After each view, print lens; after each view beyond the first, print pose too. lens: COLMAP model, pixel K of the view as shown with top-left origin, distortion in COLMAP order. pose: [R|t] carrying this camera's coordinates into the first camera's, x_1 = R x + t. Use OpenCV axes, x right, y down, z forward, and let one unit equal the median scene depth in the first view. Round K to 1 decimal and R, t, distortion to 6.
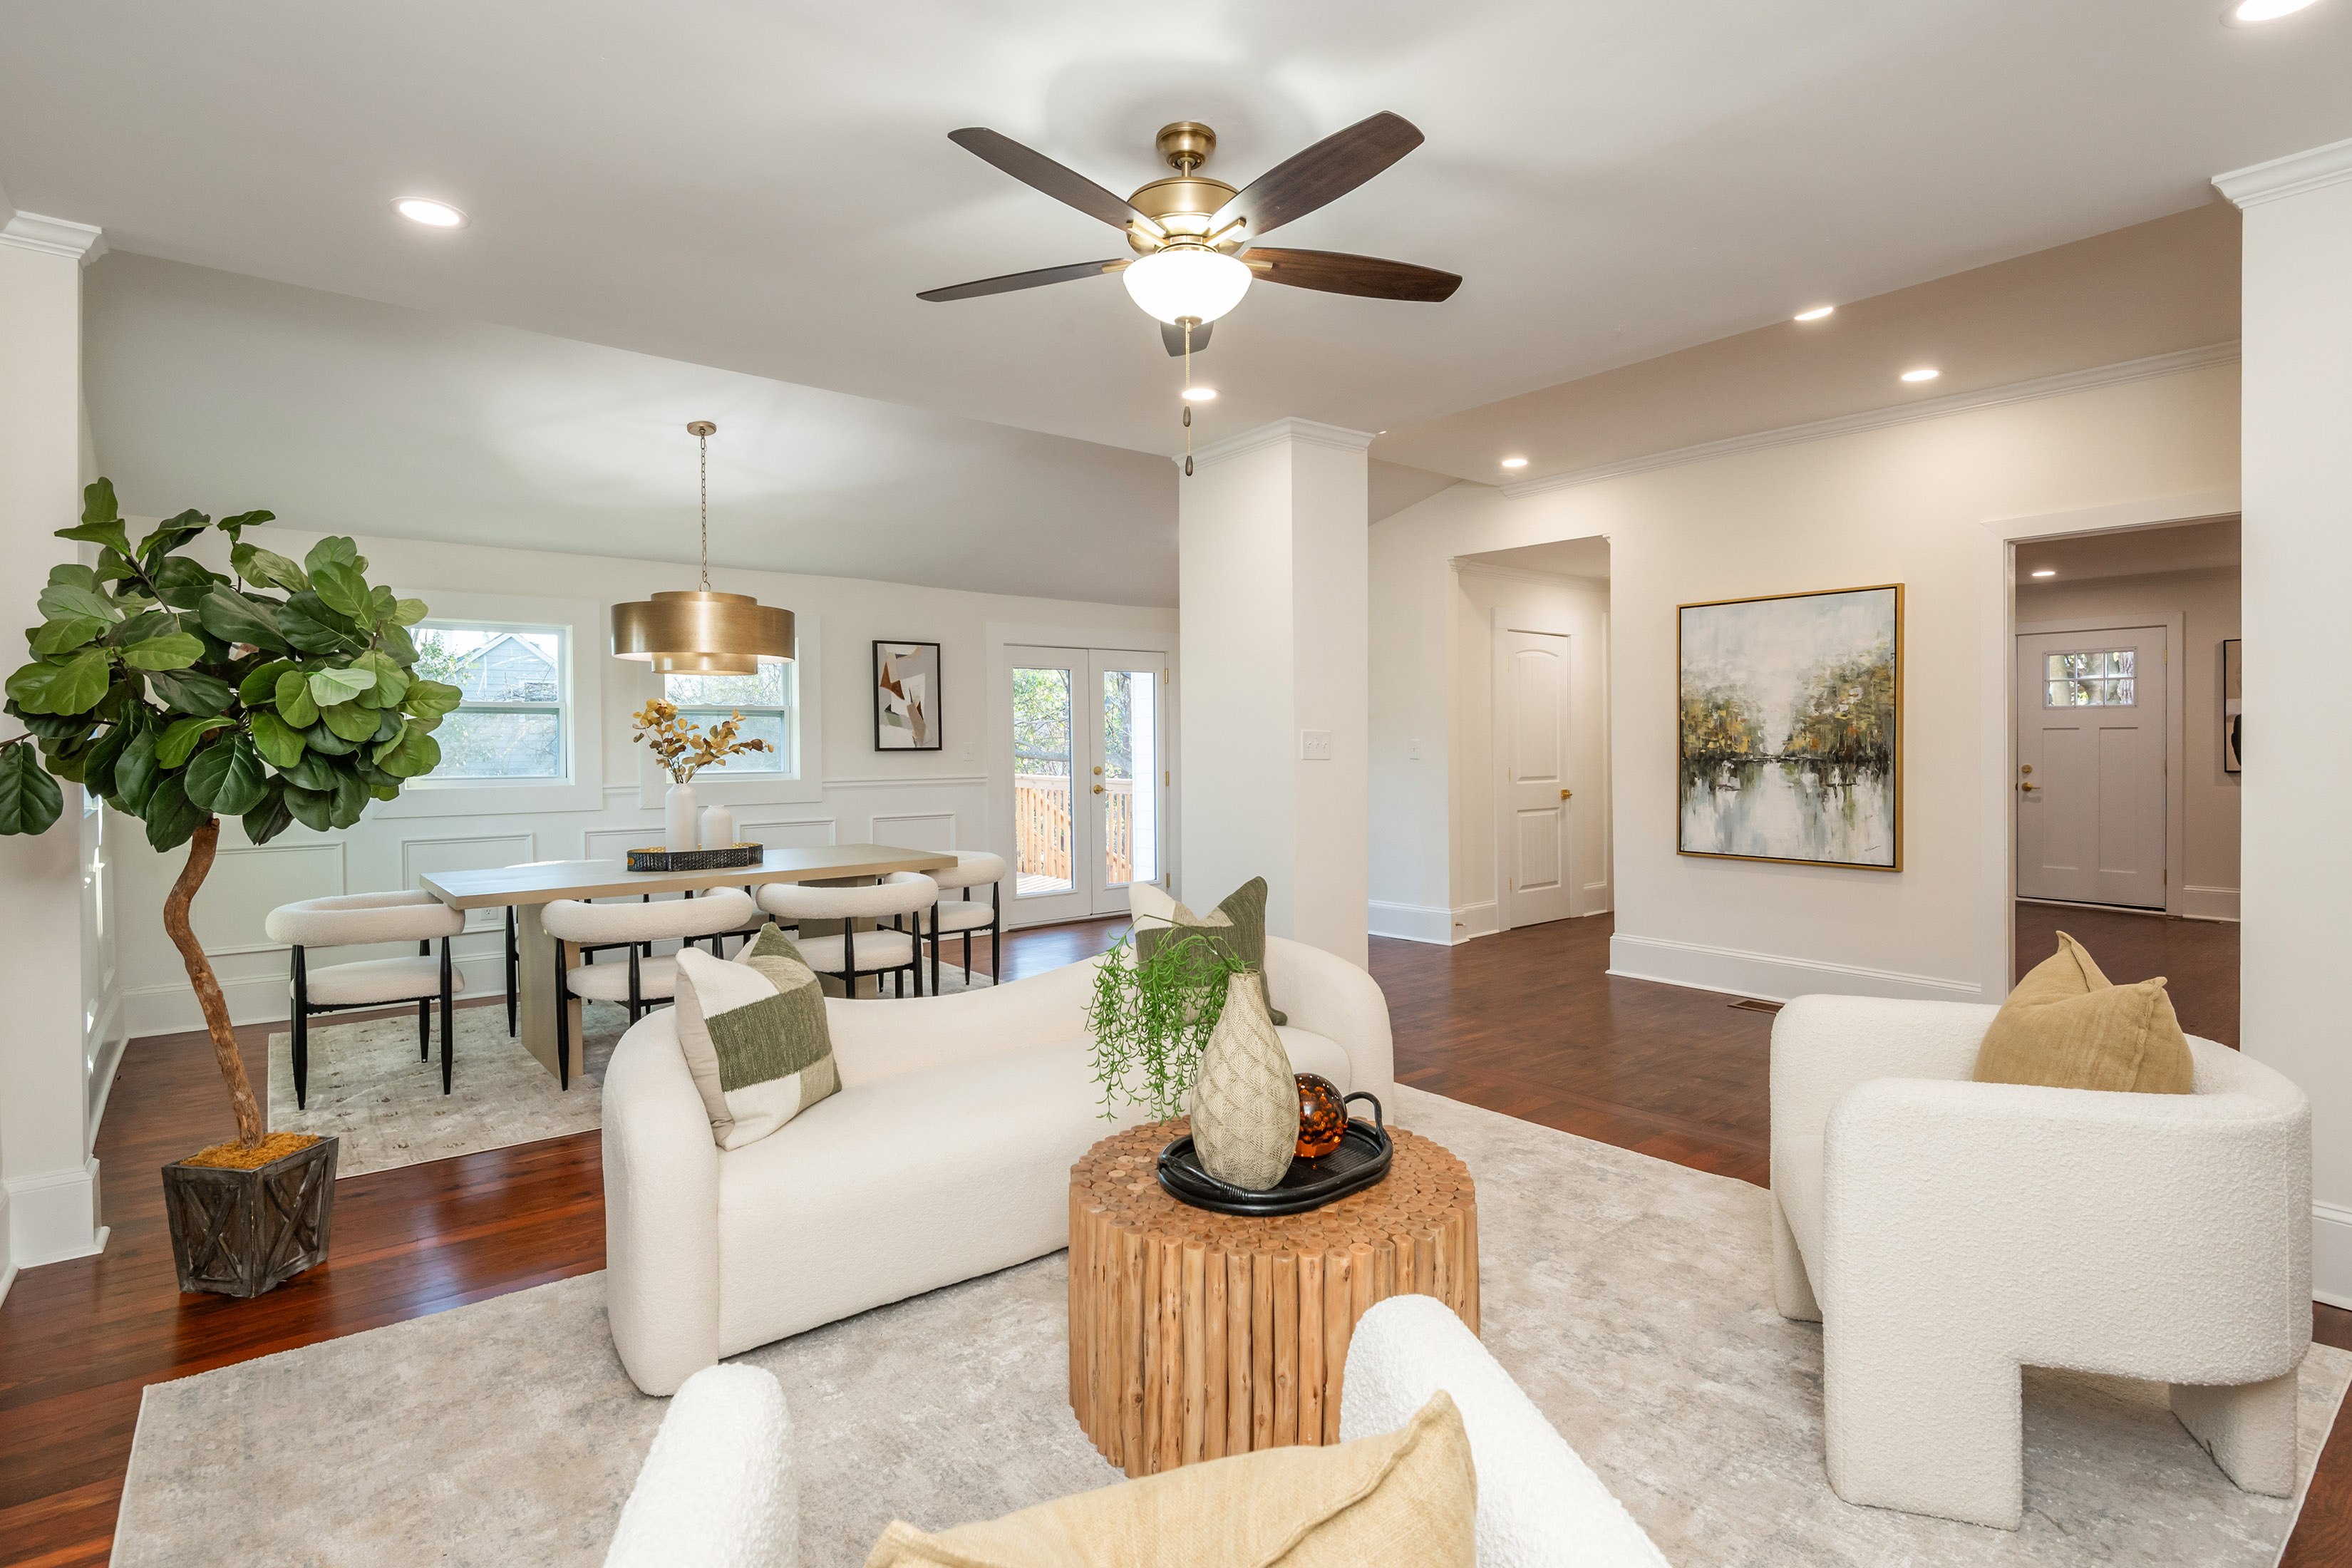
lens RADIAL K [[1190.1, 0, 1159.5], [0, 1190.1, 751.4], [0, 0, 1]] dist [0.002377, -0.002639]
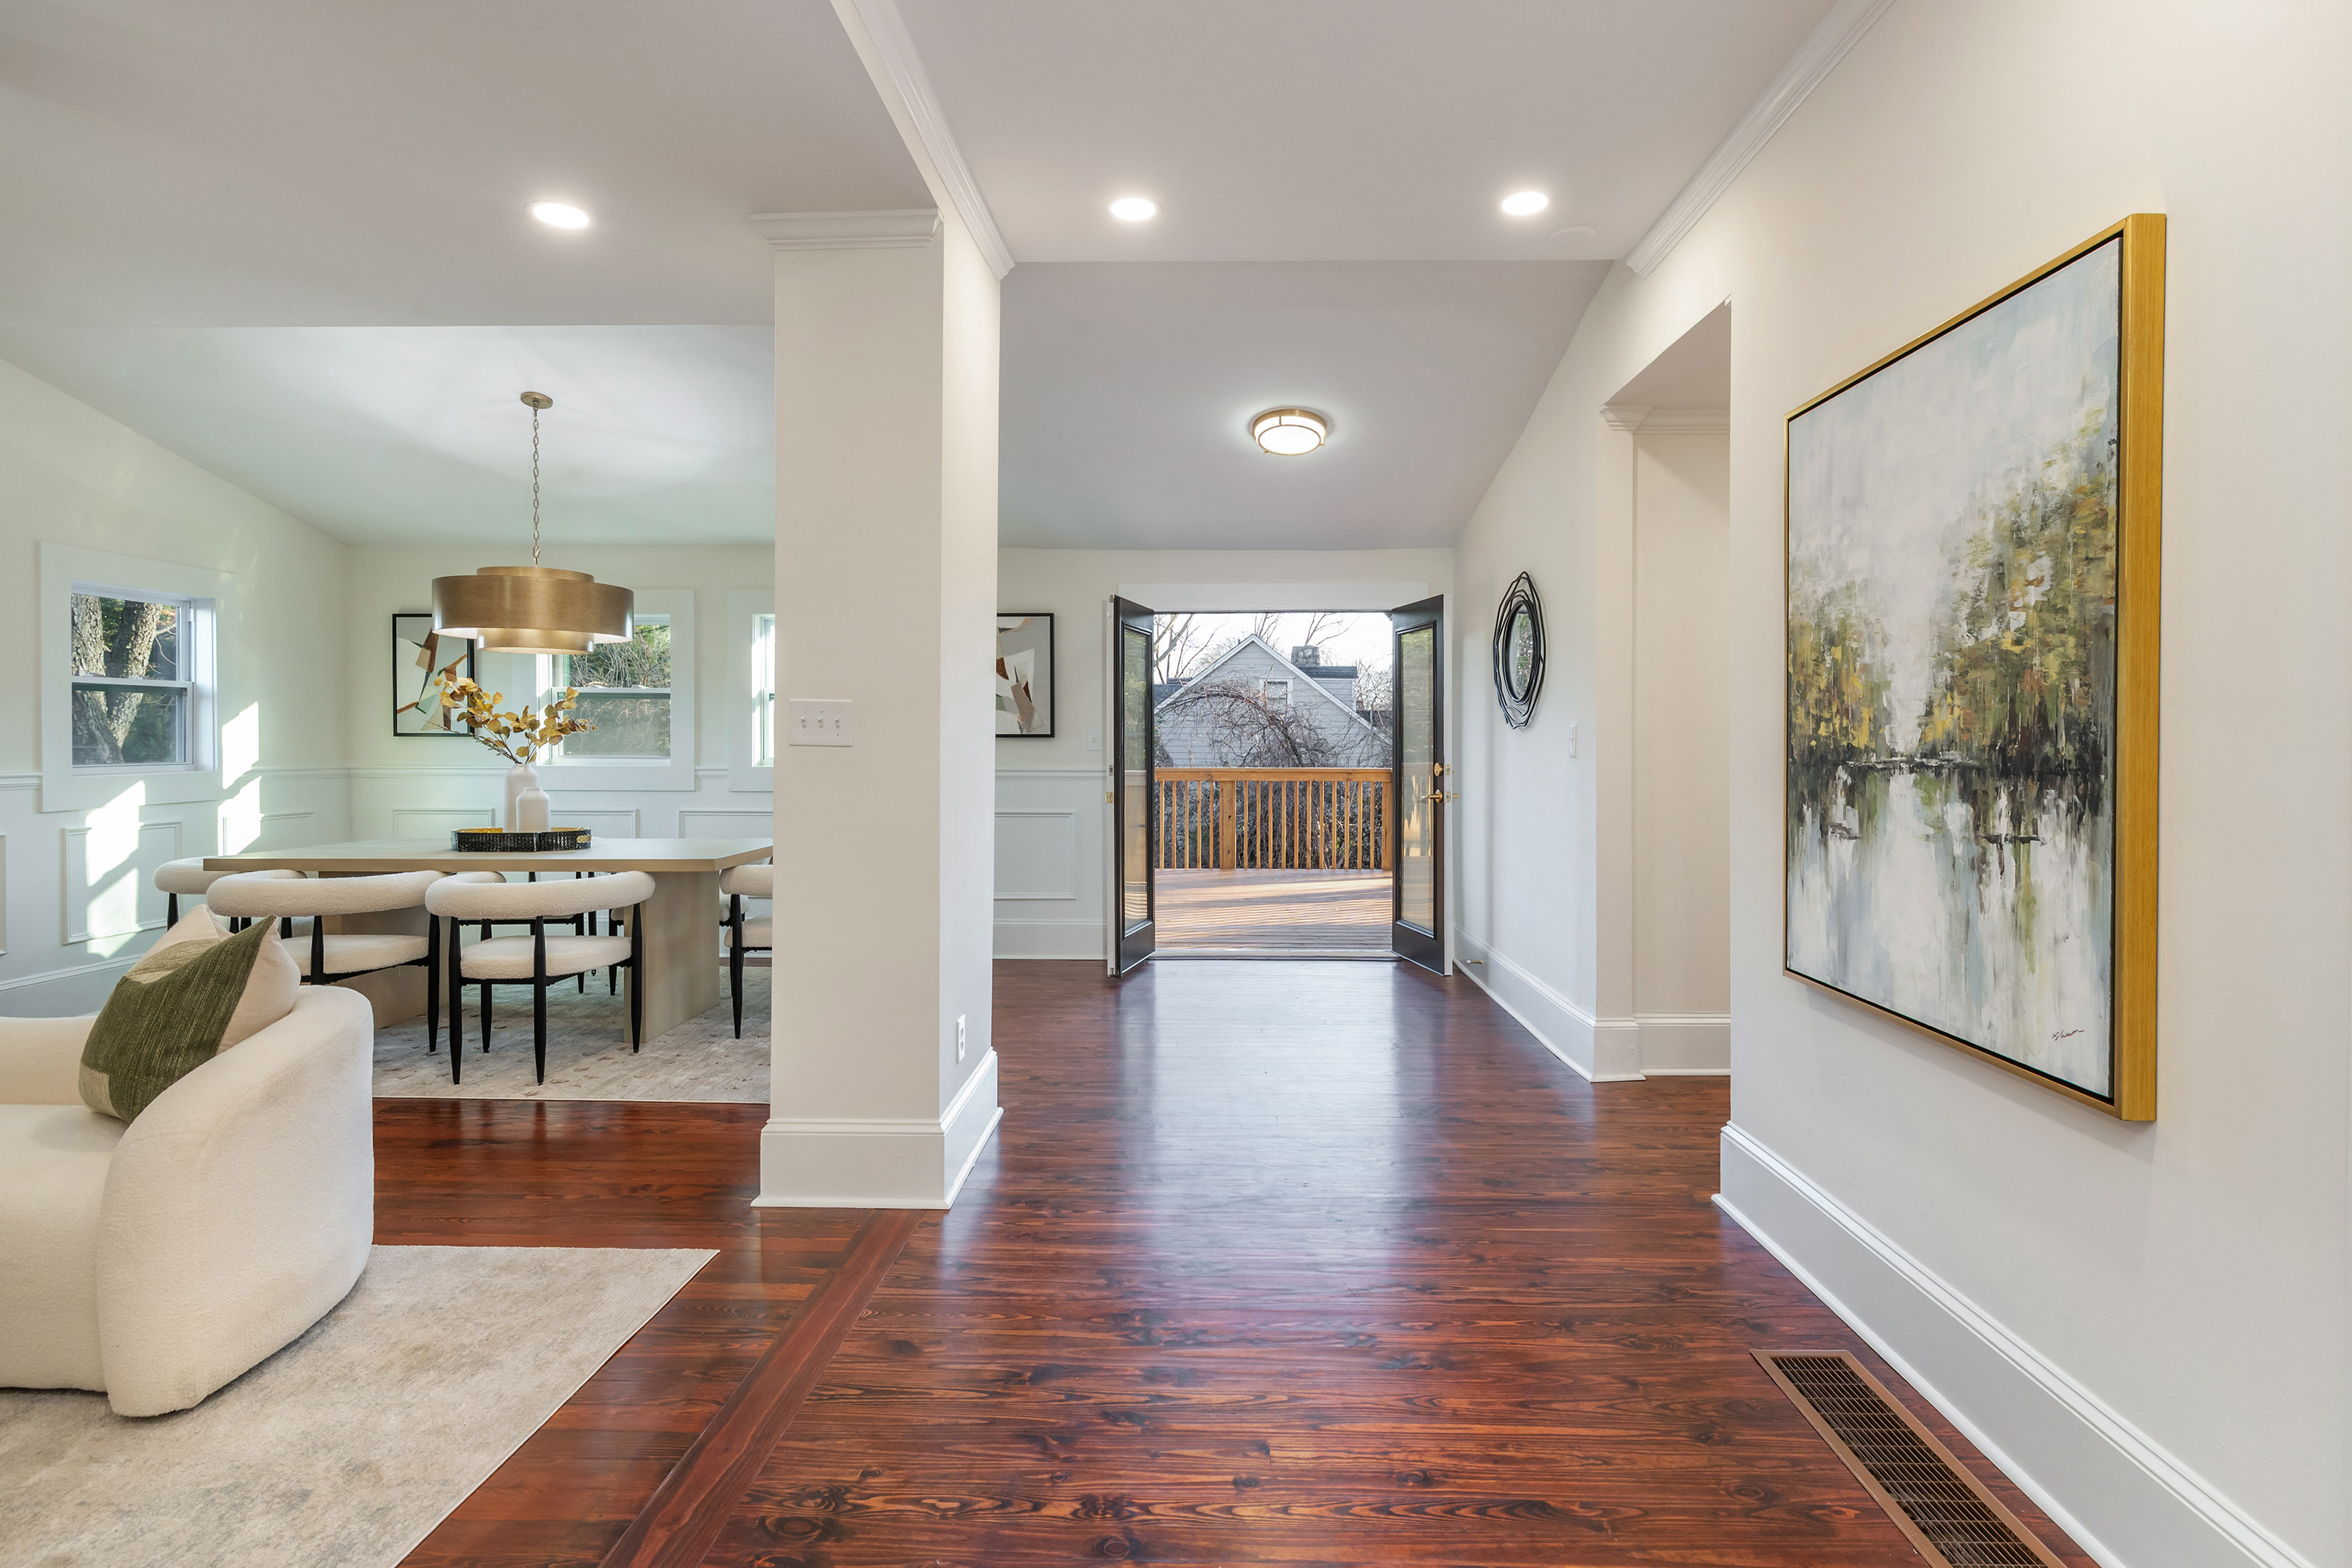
lens RADIAL K [[1190.1, 0, 1169.3], [0, 1190.1, 743.3], [0, 0, 1]] dist [0.002377, -0.002639]
pose [[0.760045, 0.009424, -0.649803, 0.596032], [-0.012468, 0.999922, -0.000081, 0.002879], [0.649751, 0.008163, 0.760103, 0.554818]]
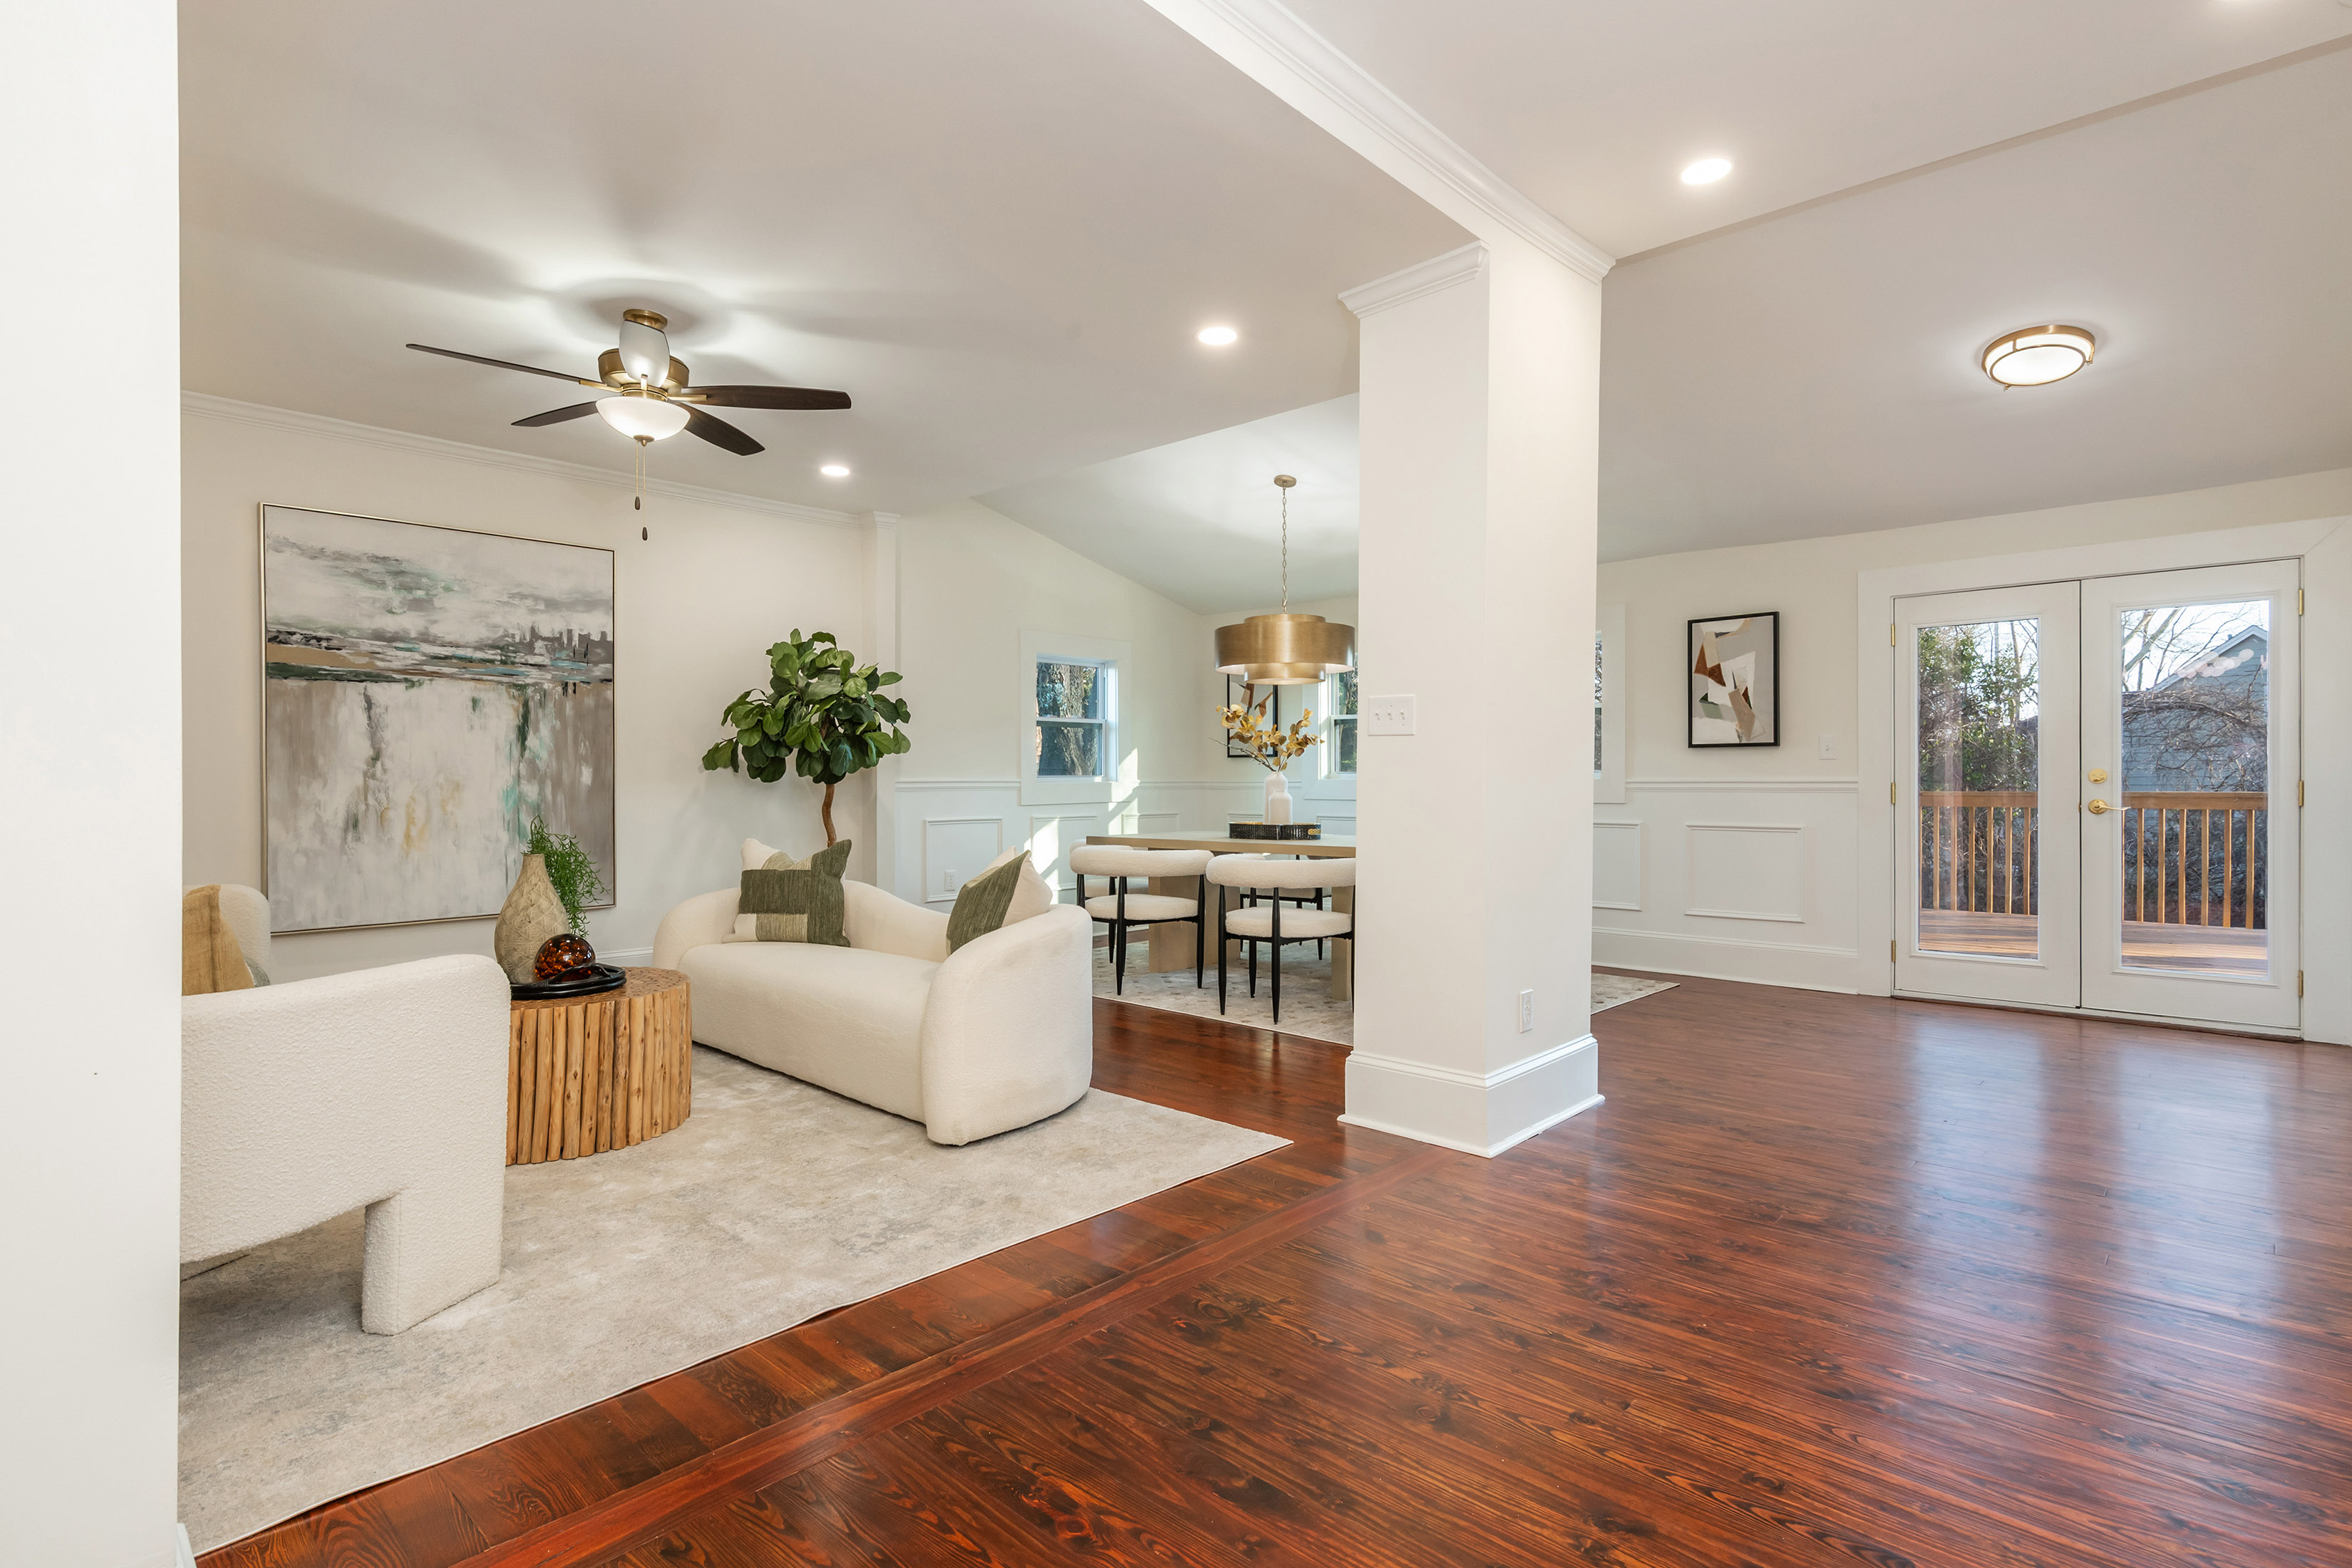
lens RADIAL K [[1130.9, 0, 1150.5], [0, 1130.9, 791.8], [0, 0, 1]] dist [0.013362, -0.004124]
pose [[0.140052, 0.020573, -0.989930, 0.700259], [-0.007150, 0.999779, 0.019766, 0.024263], [0.990118, 0.004310, 0.140168, 0.655289]]
